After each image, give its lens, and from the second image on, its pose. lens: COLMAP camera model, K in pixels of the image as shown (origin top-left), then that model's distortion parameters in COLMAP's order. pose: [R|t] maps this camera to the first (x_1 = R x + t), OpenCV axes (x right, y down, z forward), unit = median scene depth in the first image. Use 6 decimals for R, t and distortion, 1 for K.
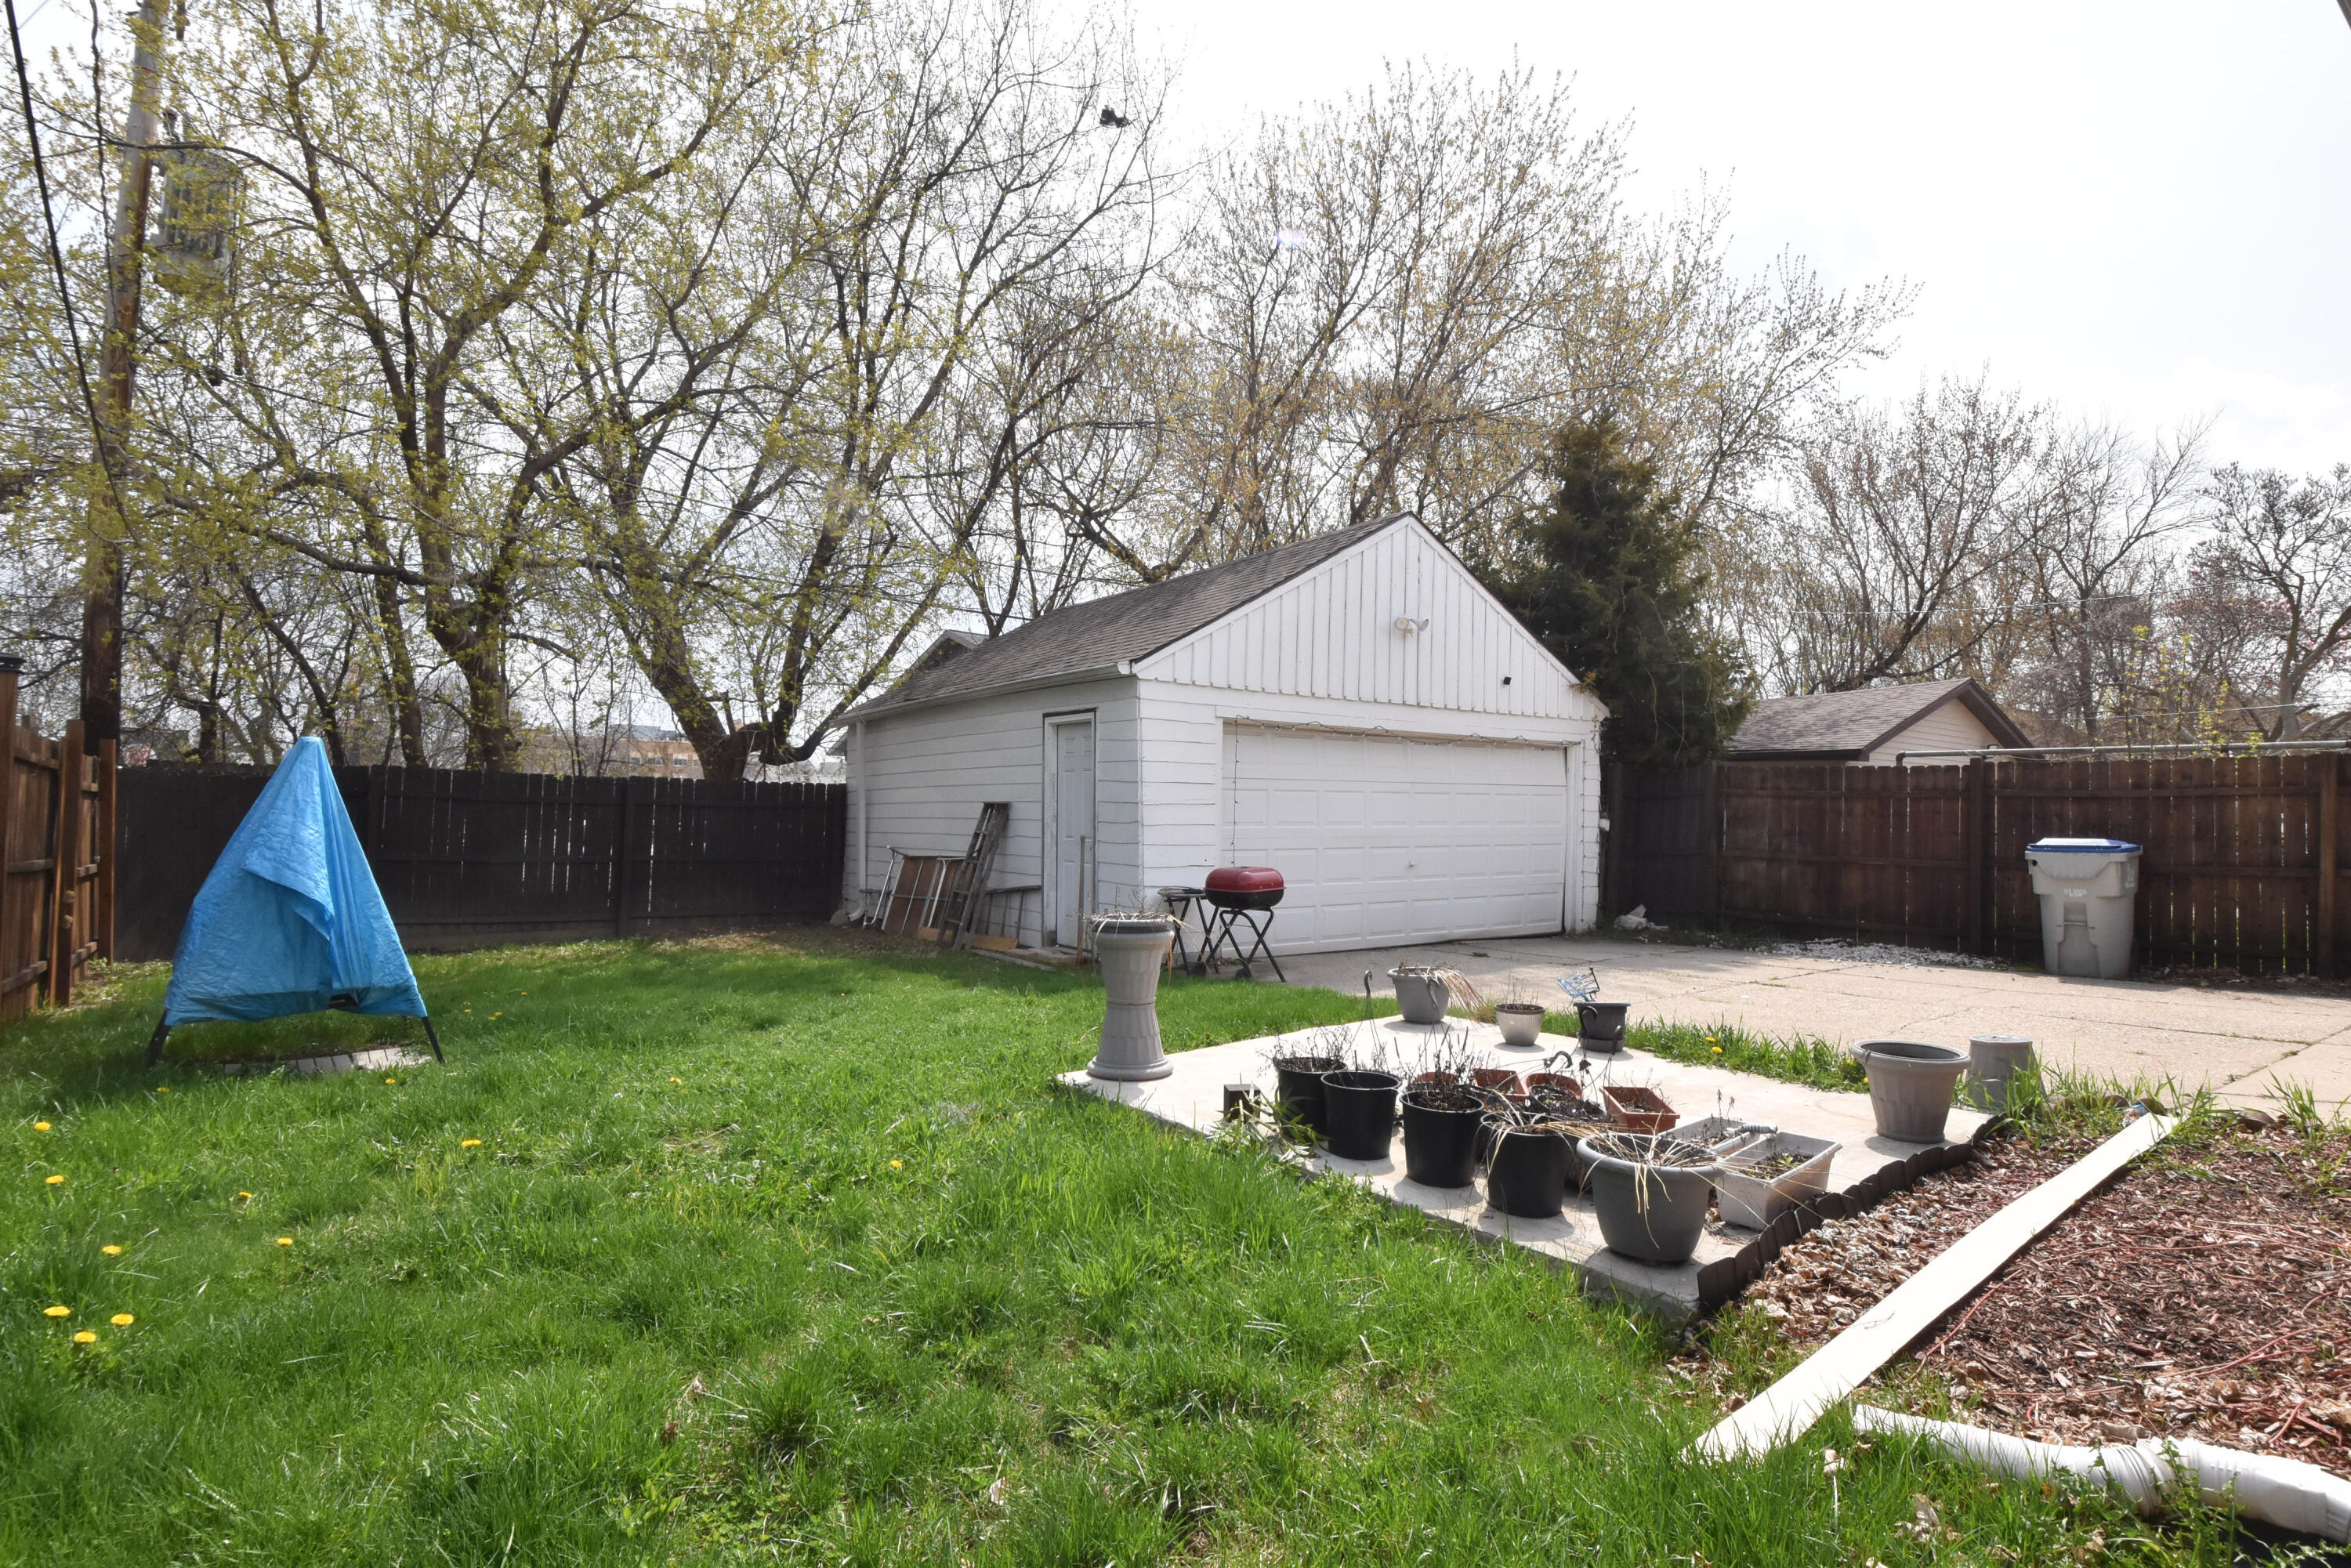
lens RADIAL K [[1180.4, 0, 1175.5], [0, 1180.4, 784.0], [0, 0, 1]] dist [0.000901, 0.000158]
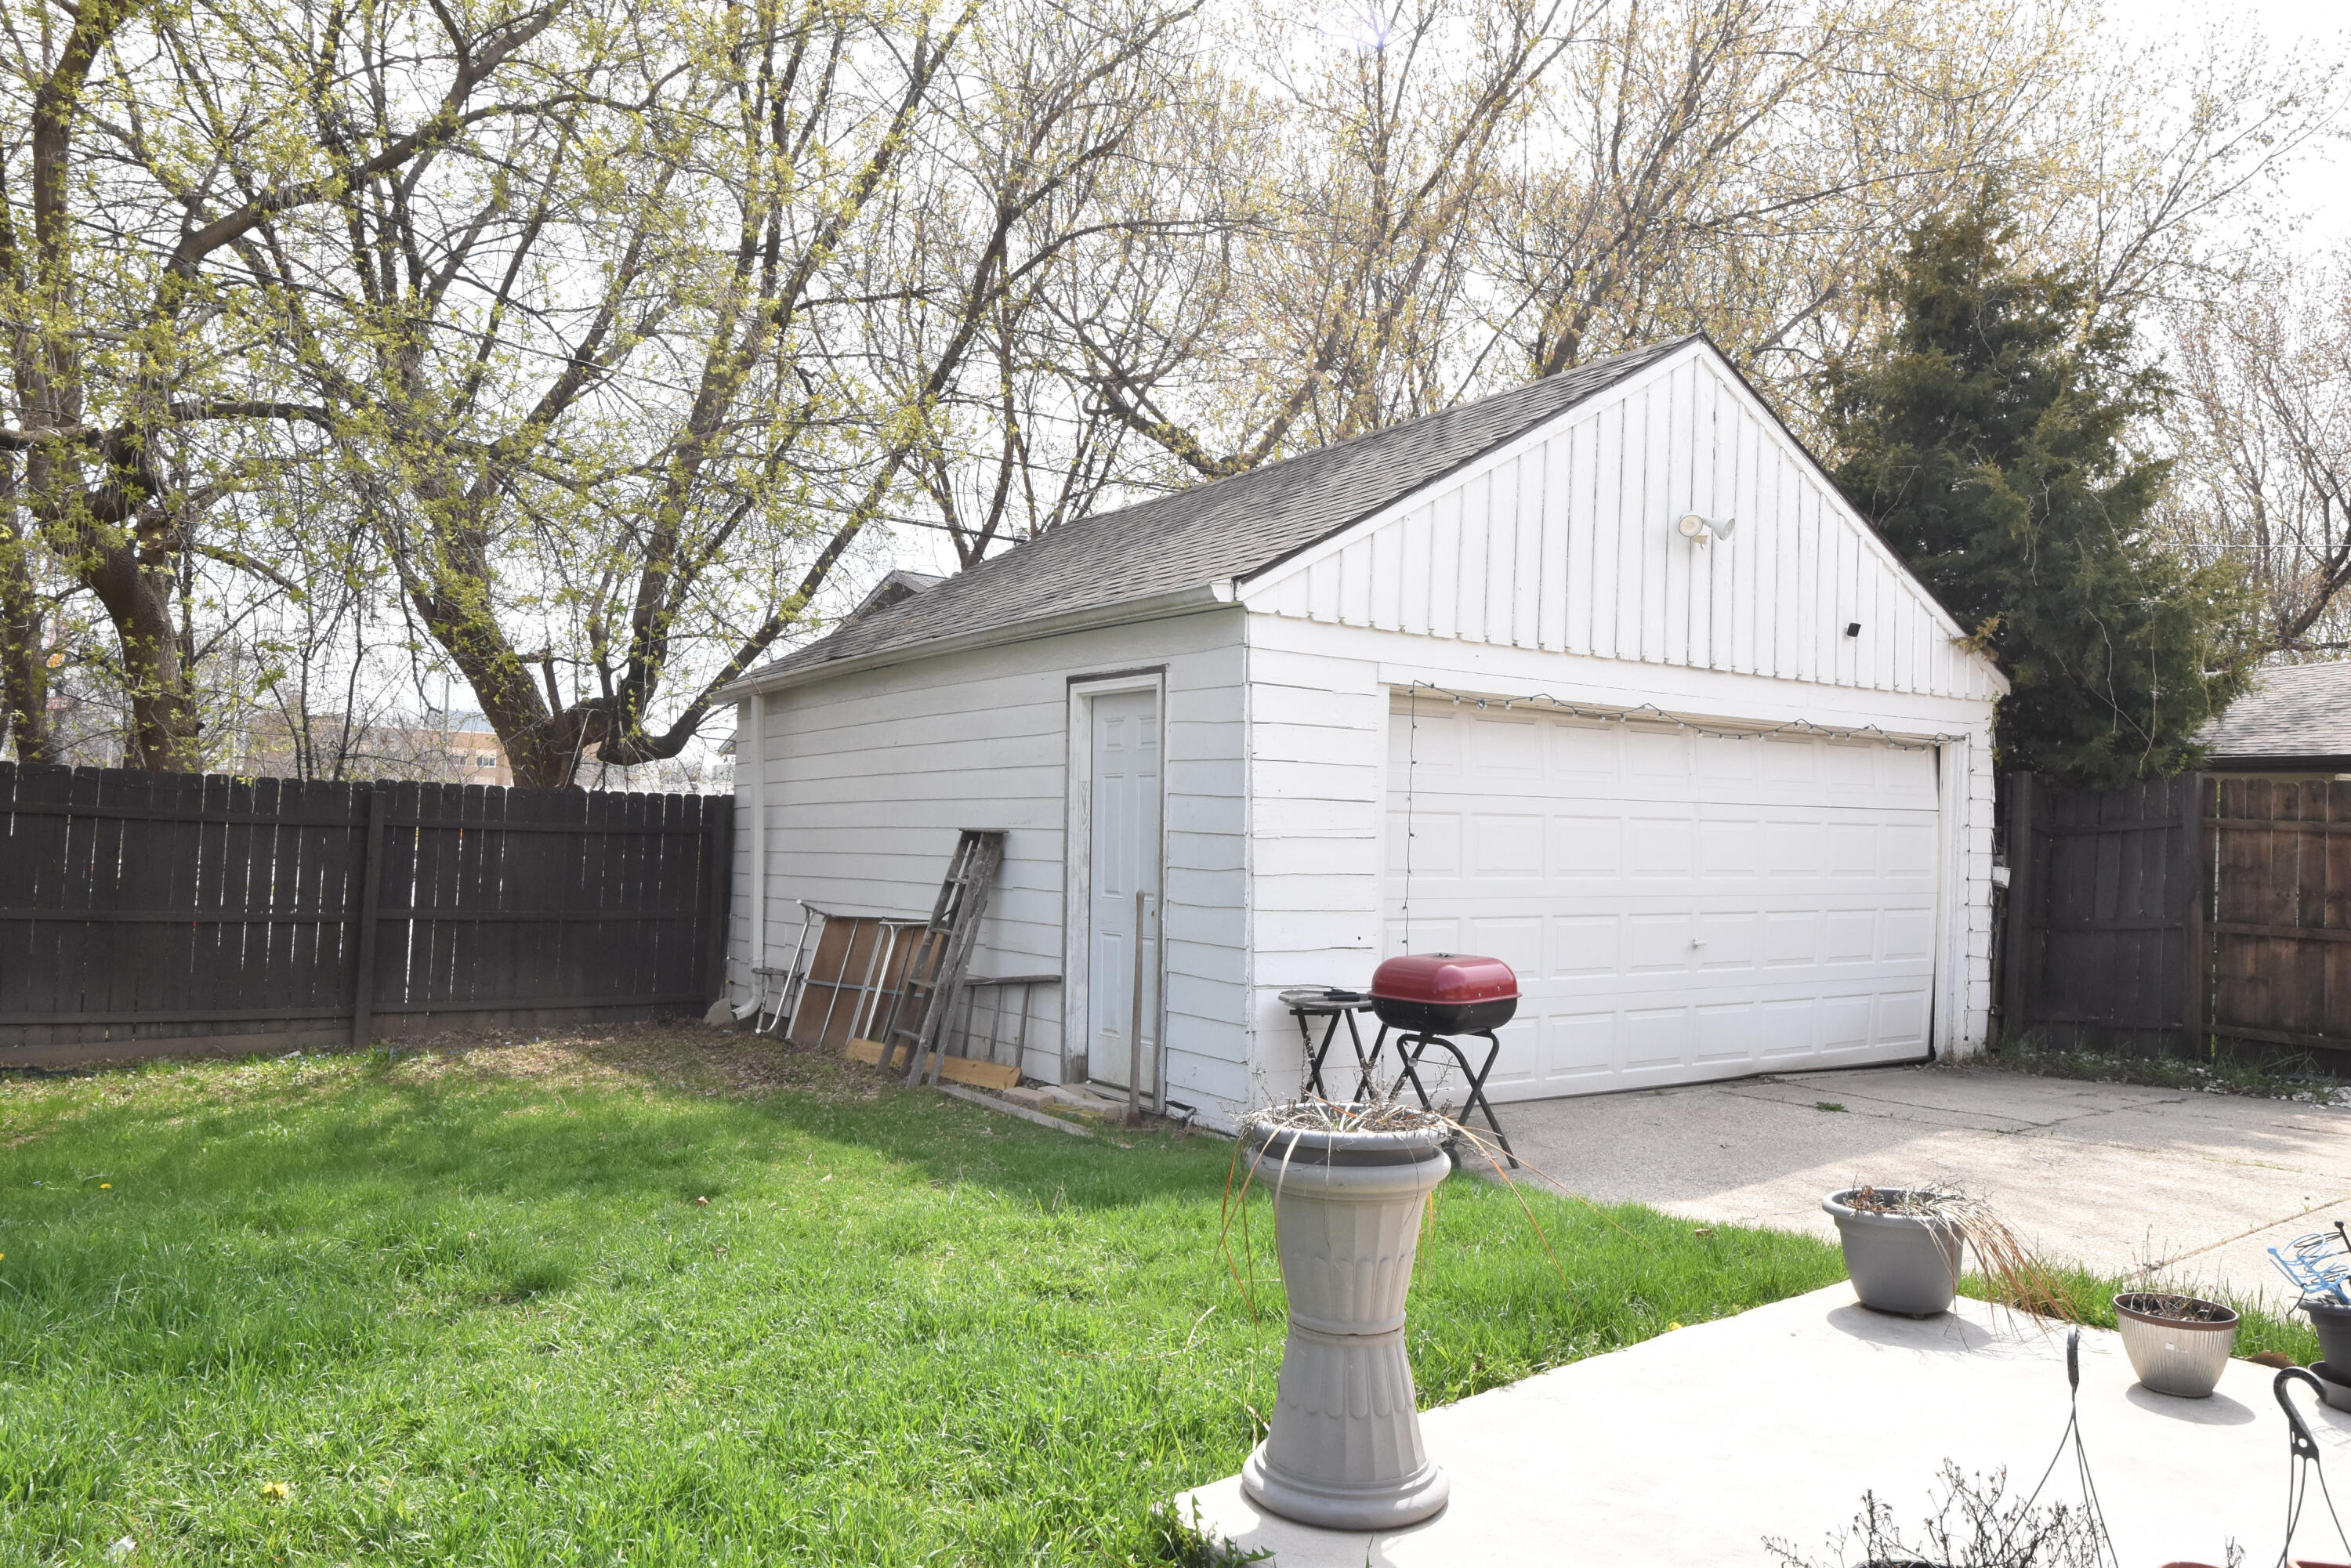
lens RADIAL K [[1642.5, 0, 1175.5], [0, 1642.5, 784.0], [0, 0, 1]] dist [0.001363, -0.002968]
pose [[0.999787, 0.009159, -0.018473, -0.036720], [-0.009338, 0.999910, -0.009667, -0.000121], [0.018383, 0.009838, 0.999783, 0.166622]]
